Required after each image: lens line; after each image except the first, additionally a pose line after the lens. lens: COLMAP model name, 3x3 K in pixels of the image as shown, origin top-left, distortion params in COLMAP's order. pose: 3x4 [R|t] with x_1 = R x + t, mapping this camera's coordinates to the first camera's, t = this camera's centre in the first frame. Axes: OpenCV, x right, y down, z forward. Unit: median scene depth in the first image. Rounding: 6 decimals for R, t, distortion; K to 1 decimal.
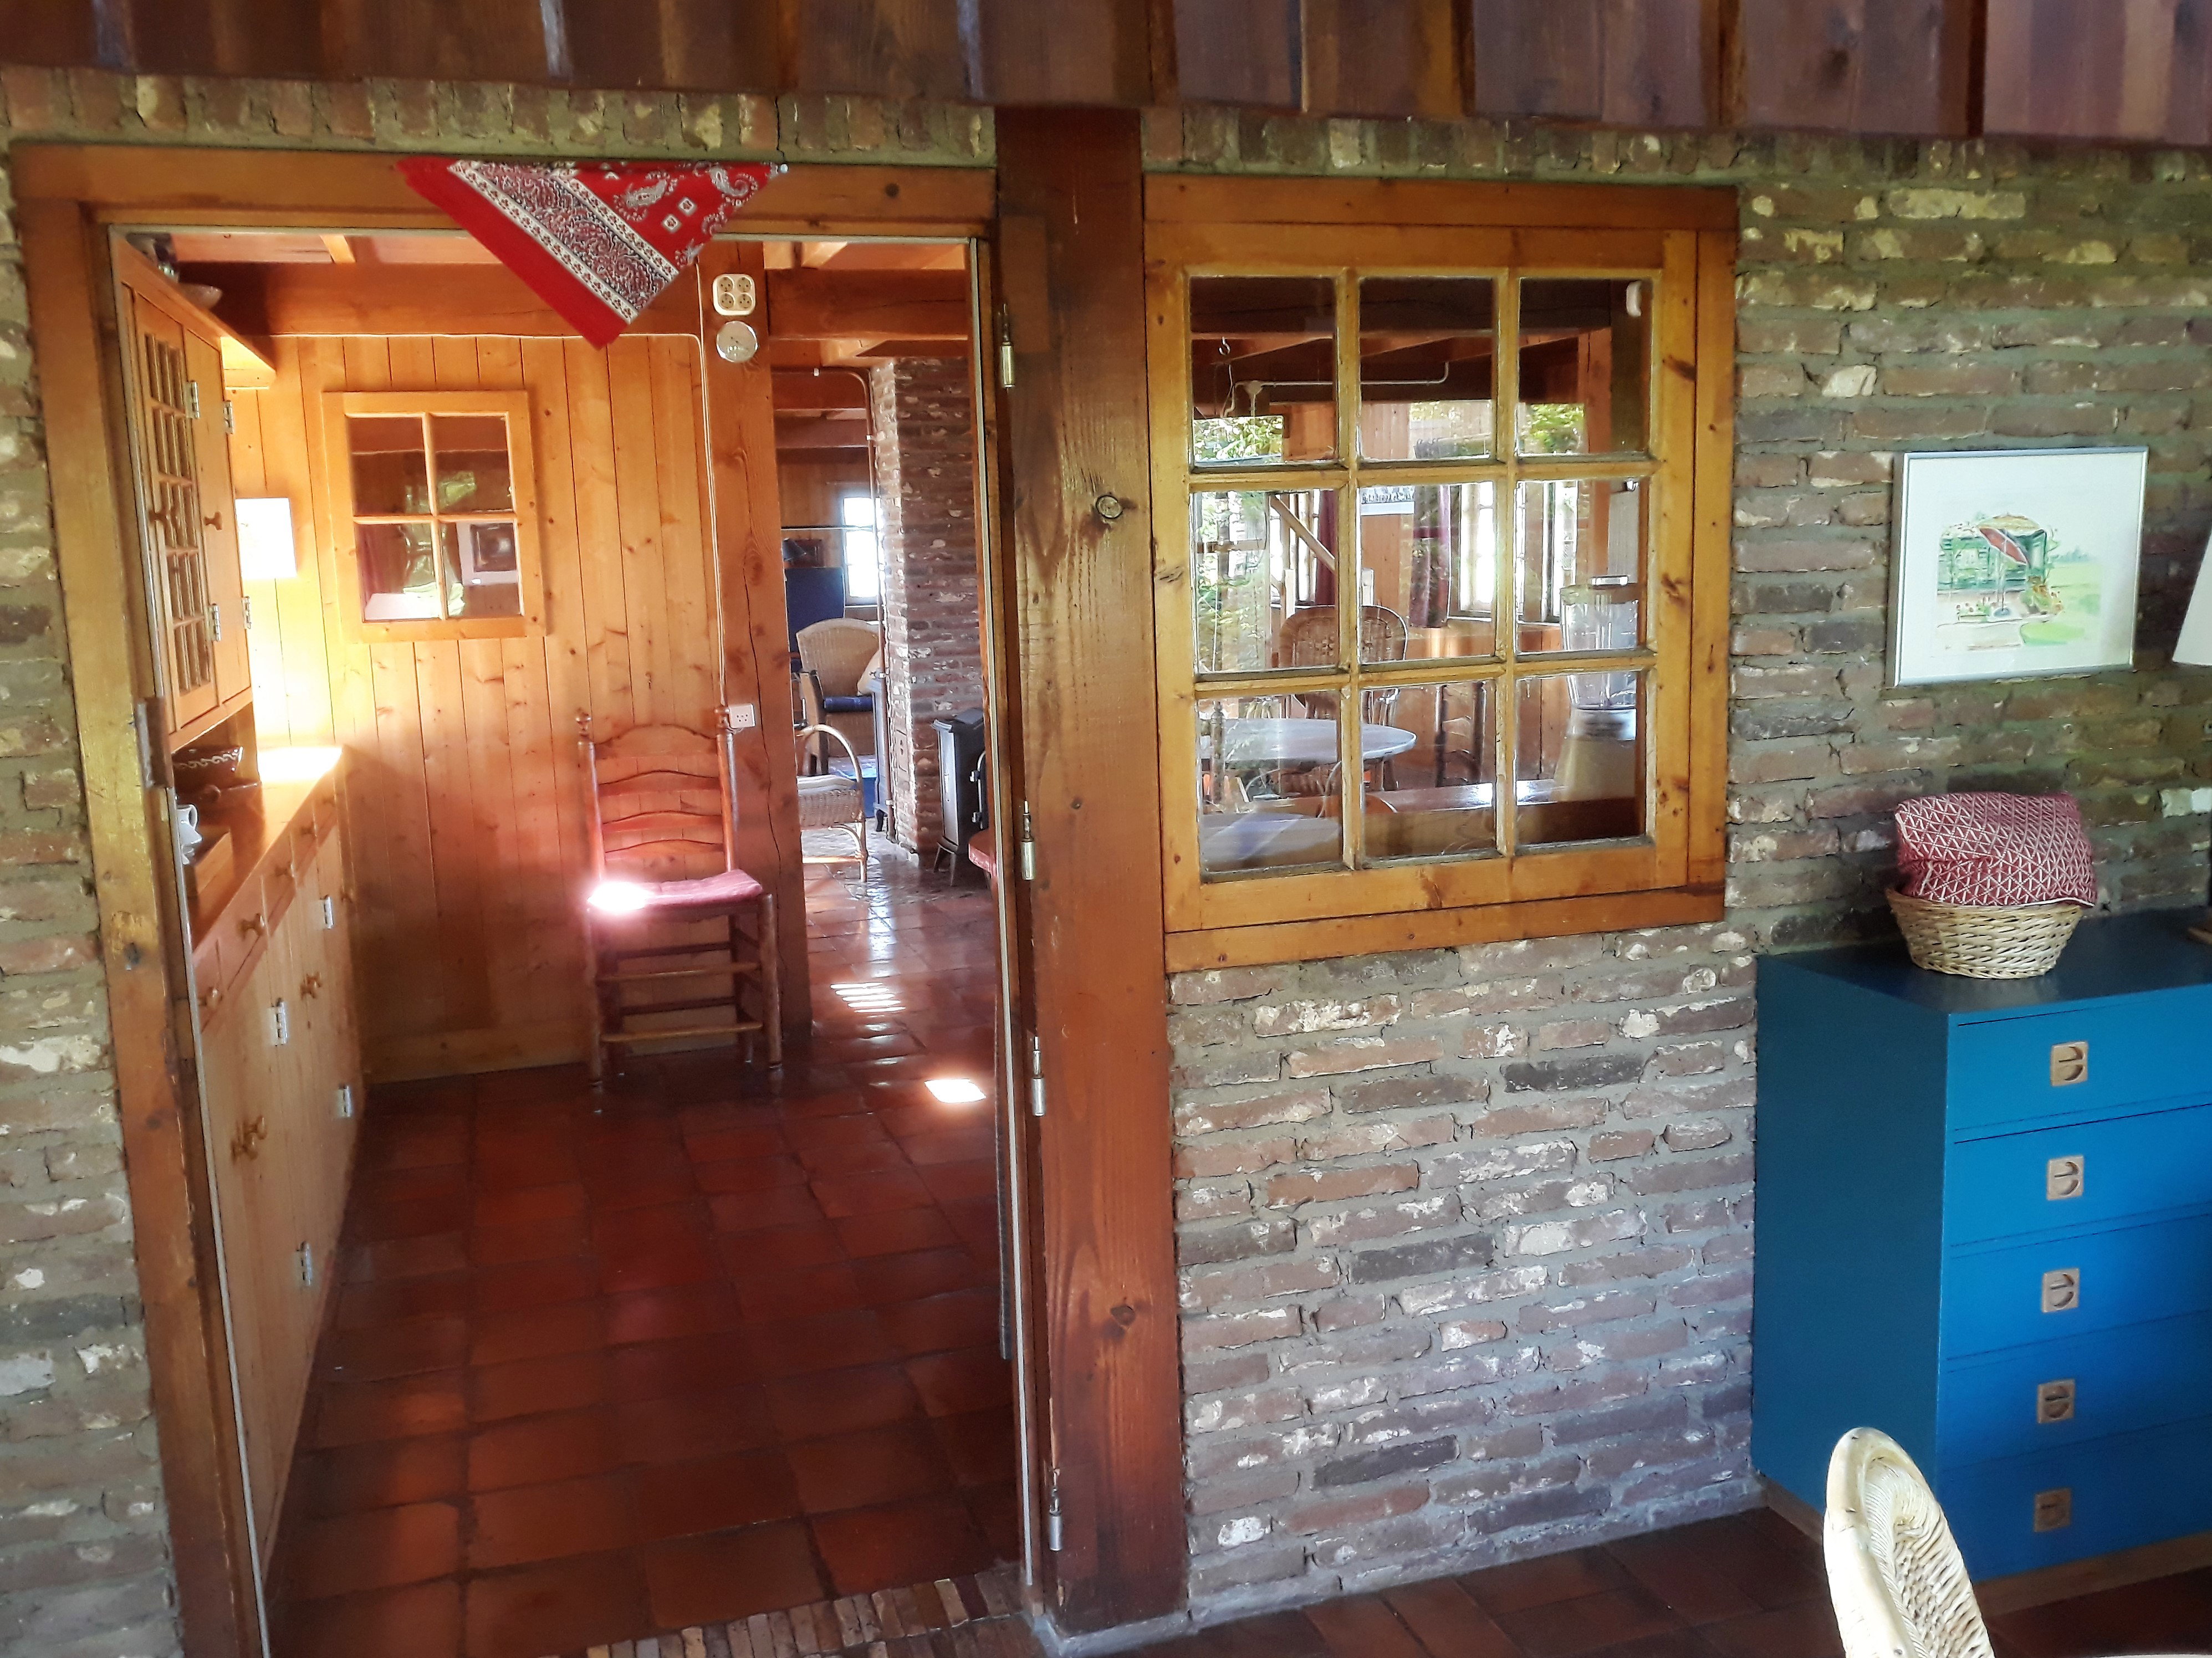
lens RADIAL K [[1840.0, 0, 1099.7], [0, 1840.0, 835.0], [0, 0, 1]] dist [0.016966, -0.000023]
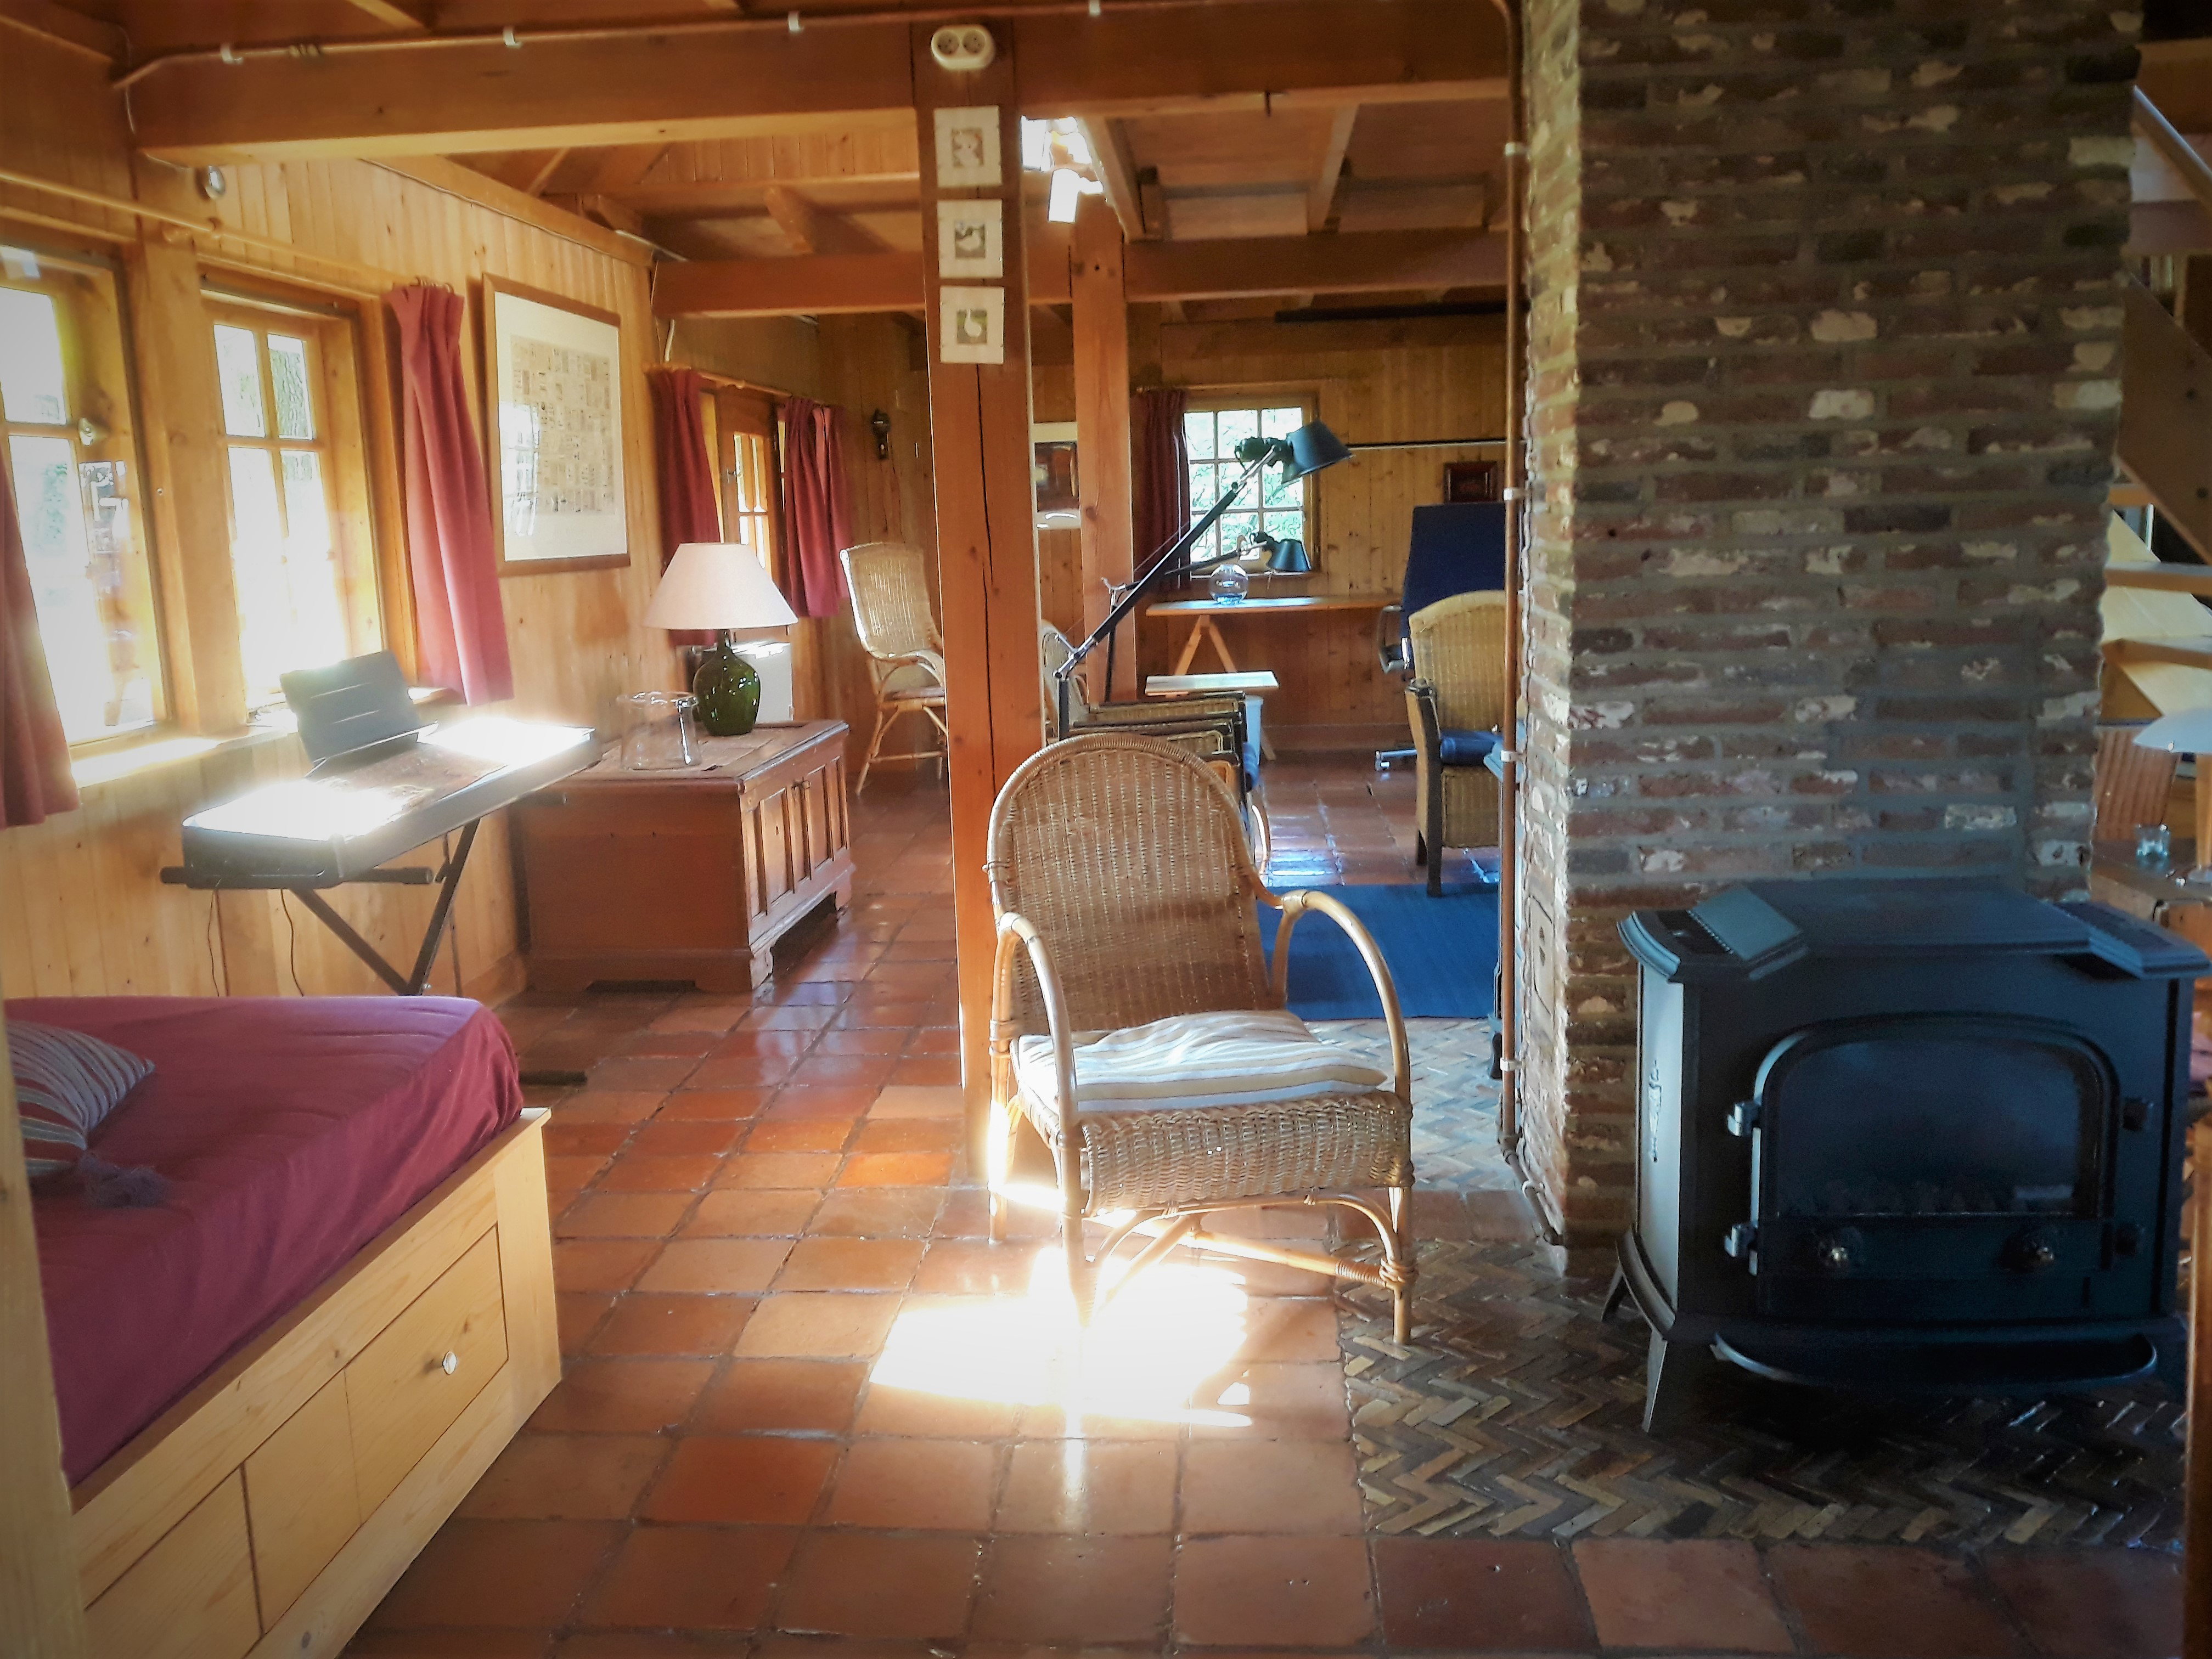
lens RADIAL K [[1839.9, 0, 1087.6], [0, 1839.9, 824.7], [0, 0, 1]] dist [0.016966, -0.000023]
pose [[0.923430, 0.065270, -0.378177, -0.052127], [-0.057373, 0.997836, 0.032125, -0.082855], [0.379455, -0.007968, 0.925176, 0.620897]]
